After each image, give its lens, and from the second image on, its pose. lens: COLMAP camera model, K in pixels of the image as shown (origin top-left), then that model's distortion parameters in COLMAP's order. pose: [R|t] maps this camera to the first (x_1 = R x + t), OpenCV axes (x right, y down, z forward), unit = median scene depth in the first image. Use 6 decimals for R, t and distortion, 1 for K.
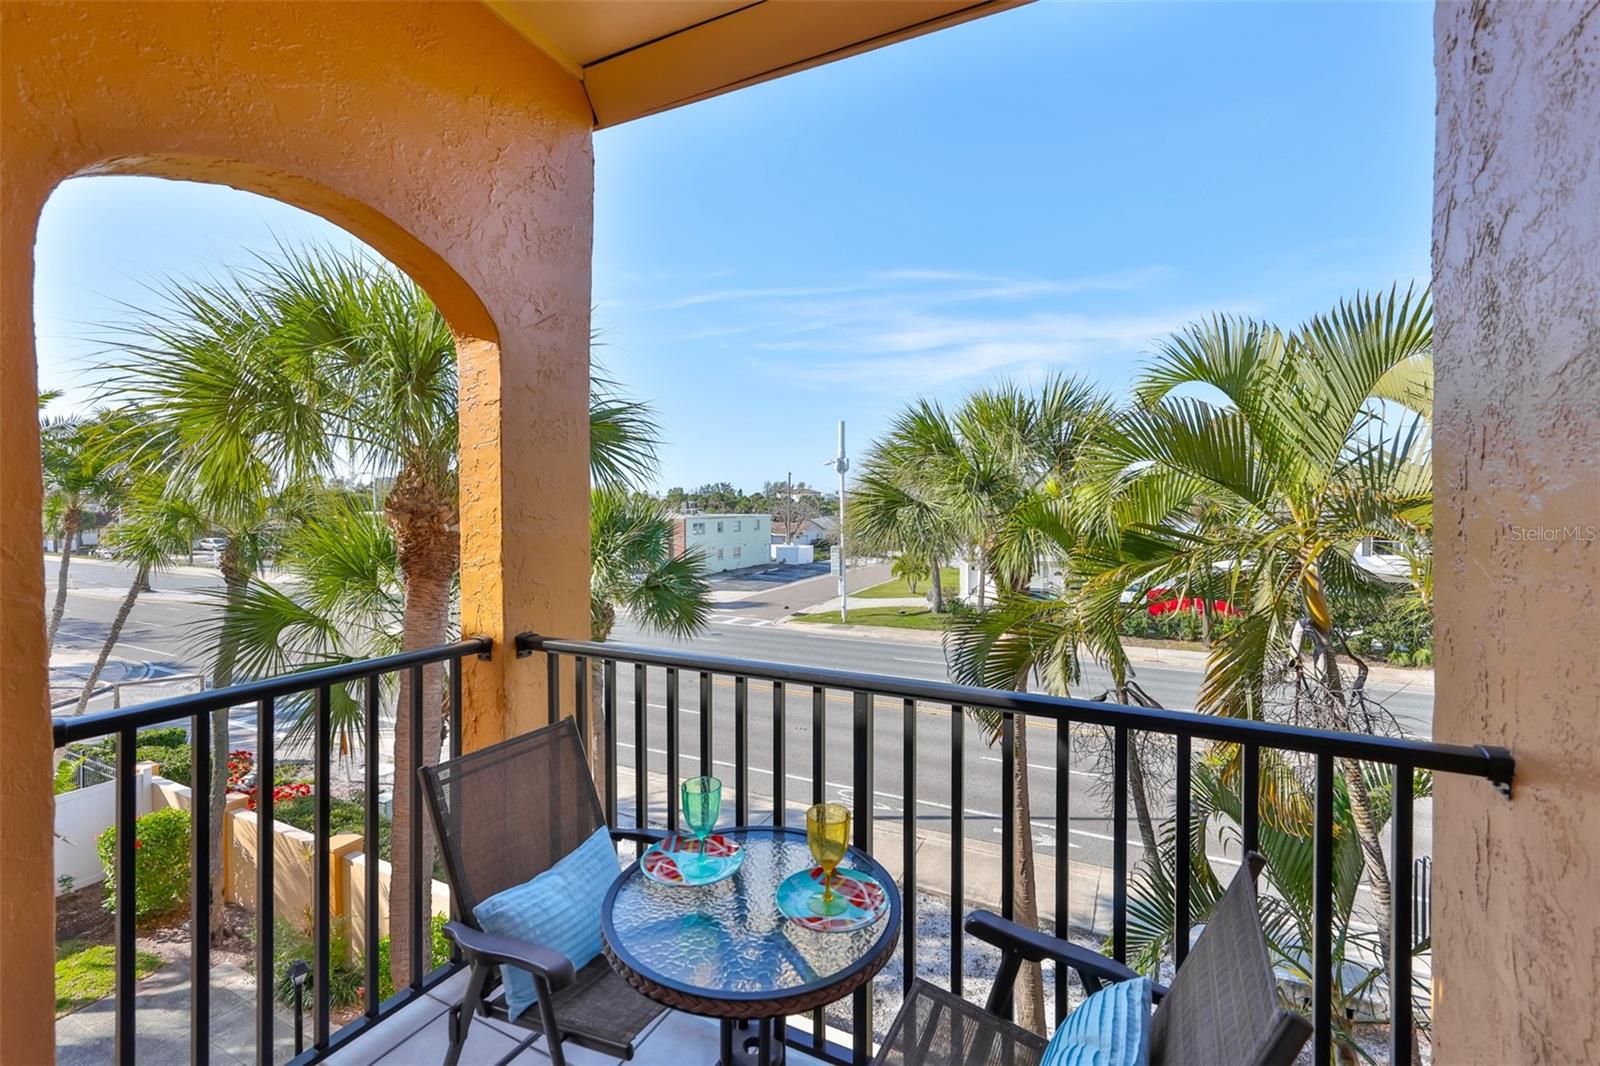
lens RADIAL K [[682.6, 0, 787.0], [0, 682.6, 552.2], [0, 0, 1]] dist [0.000791, 0.000246]
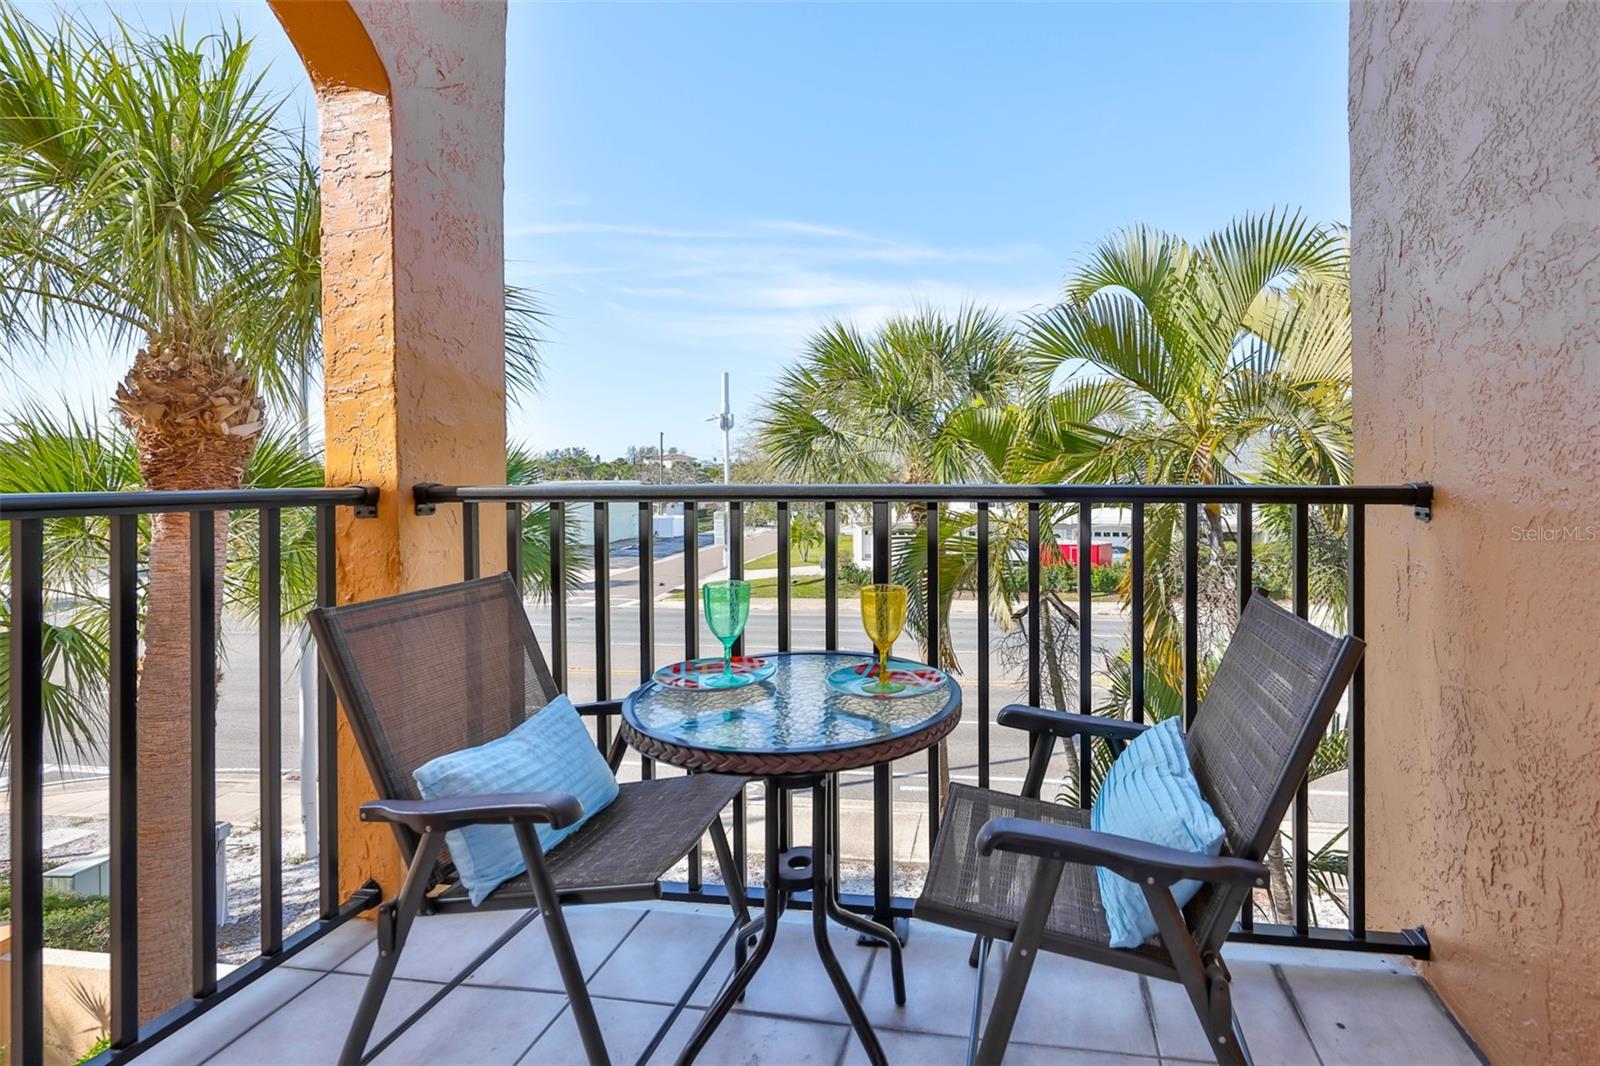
lens RADIAL K [[748.6, 0, 800.7], [0, 748.6, 671.6], [0, 0, 1]] dist [-0.010092, 0.006933]
pose [[0.942989, -0.016238, 0.332429, -0.272323], [0.017681, 0.999843, -0.001315, 0.349202], [-0.332355, 0.007117, 0.943127, 0.055524]]
